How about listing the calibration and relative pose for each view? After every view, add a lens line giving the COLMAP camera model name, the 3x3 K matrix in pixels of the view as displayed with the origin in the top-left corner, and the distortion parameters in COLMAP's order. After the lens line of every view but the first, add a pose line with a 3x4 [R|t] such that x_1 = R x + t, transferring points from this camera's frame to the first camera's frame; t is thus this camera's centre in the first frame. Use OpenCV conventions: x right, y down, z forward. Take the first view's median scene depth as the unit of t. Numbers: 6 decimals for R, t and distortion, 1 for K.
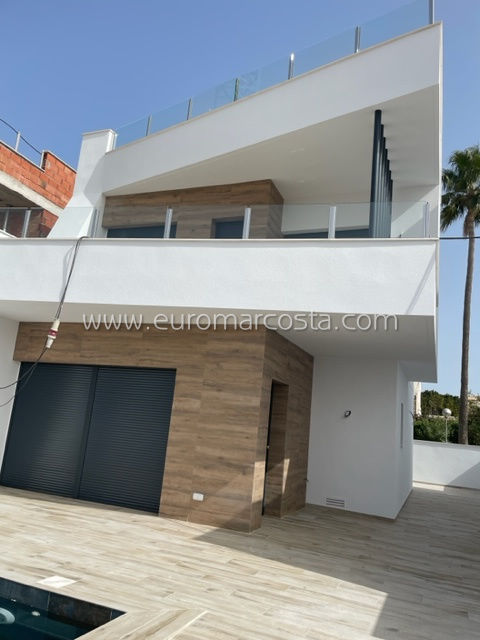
lens RADIAL K [[486.5, 0, 242.0], [0, 486.5, 324.3], [0, 0, 1]] dist [0.080946, -0.111231]
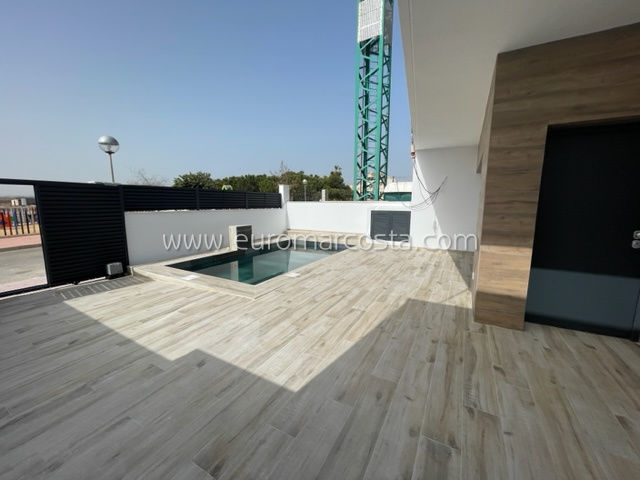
lens RADIAL K [[258.2, 0, 319.5], [0, 258.2, 239.5], [0, 0, 1]] dist [-0.002161, -0.000119]
pose [[-0.137521, 0.047529, -0.989358, 0.406825], [0.182684, 0.982929, 0.021827, 0.182009], [0.973506, -0.177738, -0.143856, 0.678369]]
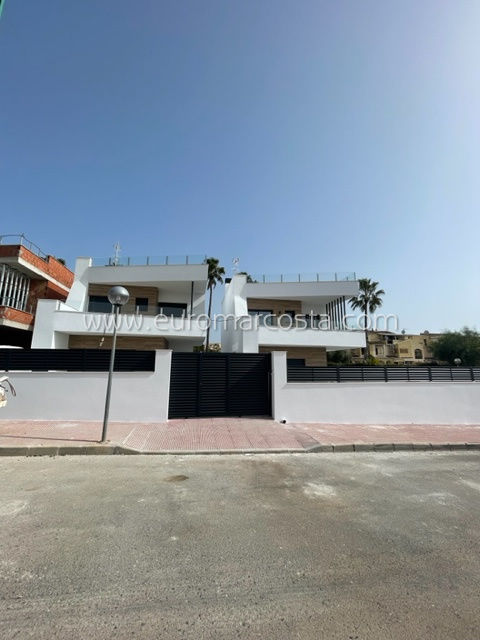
lens RADIAL K [[258.2, 0, 240.0], [0, 258.2, 320.0], [0, 0, 1]] dist [-0.002161, -0.000119]
pose [[0.843923, 0.005323, 0.536438, -0.485619], [-0.034988, 0.998368, 0.045138, -0.222821], [-0.535323, -0.056862, 0.842731, -0.903082]]
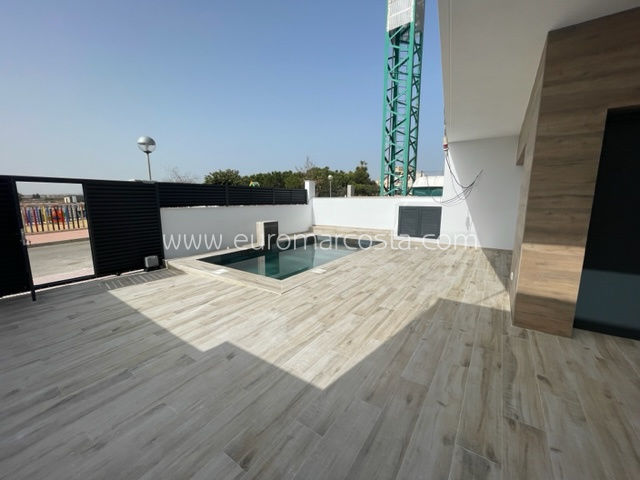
lens RADIAL K [[258.2, 0, 319.5], [0, 258.2, 239.5], [0, 0, 1]] dist [-0.002161, -0.000119]
pose [[-0.231416, 0.060844, -0.970950, 0.402133], [0.176073, 0.984180, 0.019707, 0.181375], [0.956789, -0.166398, -0.238468, 0.673710]]
